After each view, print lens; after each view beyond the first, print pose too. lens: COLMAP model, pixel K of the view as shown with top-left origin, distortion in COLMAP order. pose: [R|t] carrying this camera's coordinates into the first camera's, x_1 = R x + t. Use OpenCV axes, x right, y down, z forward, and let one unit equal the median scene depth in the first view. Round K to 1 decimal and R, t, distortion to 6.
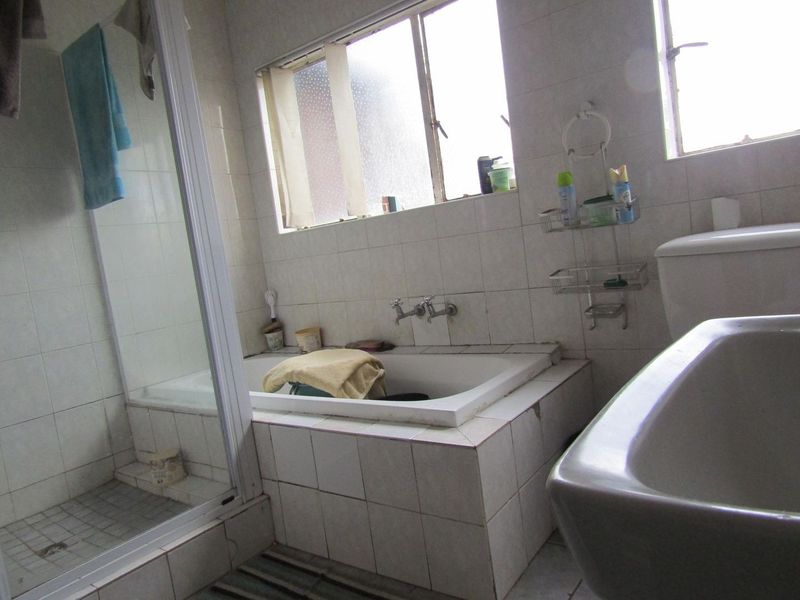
lens RADIAL K [[550.5, 0, 400.0], [0, 550.5, 300.0], [0, 0, 1]] dist [-0.034620, 0.008034]
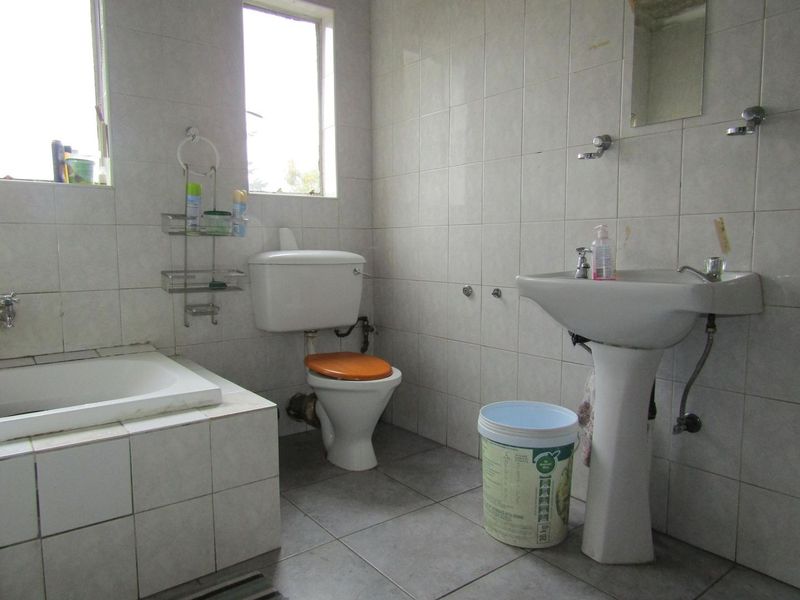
lens RADIAL K [[550.5, 0, 400.0], [0, 550.5, 300.0], [0, 0, 1]] dist [-0.034620, 0.008034]
pose [[0.272961, 0.038551, 0.961252, -0.610074], [0.046893, 0.997476, -0.053320, 0.079666], [-0.960882, 0.059630, 0.270464, 0.282924]]
